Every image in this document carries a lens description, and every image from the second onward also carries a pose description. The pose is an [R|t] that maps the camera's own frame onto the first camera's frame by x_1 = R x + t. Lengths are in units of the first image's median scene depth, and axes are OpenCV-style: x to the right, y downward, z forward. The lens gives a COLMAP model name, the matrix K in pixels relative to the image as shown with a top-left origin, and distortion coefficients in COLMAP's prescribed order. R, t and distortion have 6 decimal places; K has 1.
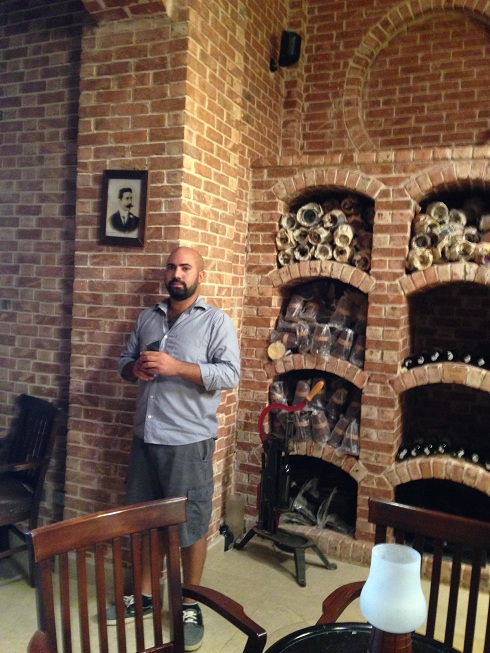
lens RADIAL K [[608.0, 0, 245.1], [0, 608.0, 324.9], [0, 0, 1]] dist [0.060471, 0.000000]
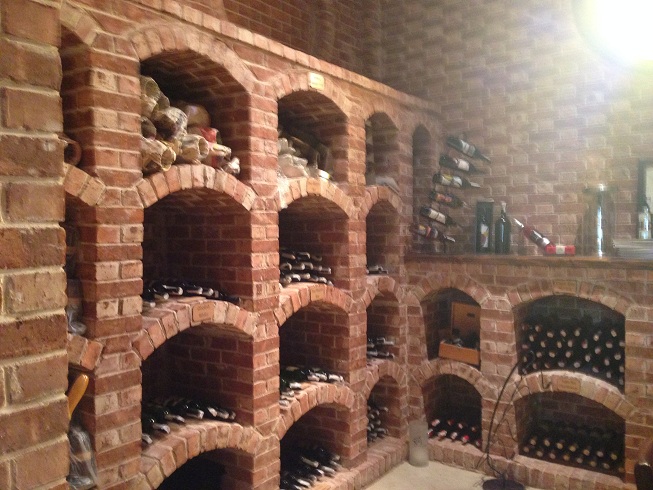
lens RADIAL K [[608.0, 0, 328.7], [0, 608.0, 251.3], [0, 0, 1]] dist [0.060471, 0.000000]
pose [[0.168488, -0.084589, 0.982067, -0.351343], [0.068107, 0.994929, 0.074012, -0.037903], [-0.983348, 0.054415, 0.173395, 0.685221]]
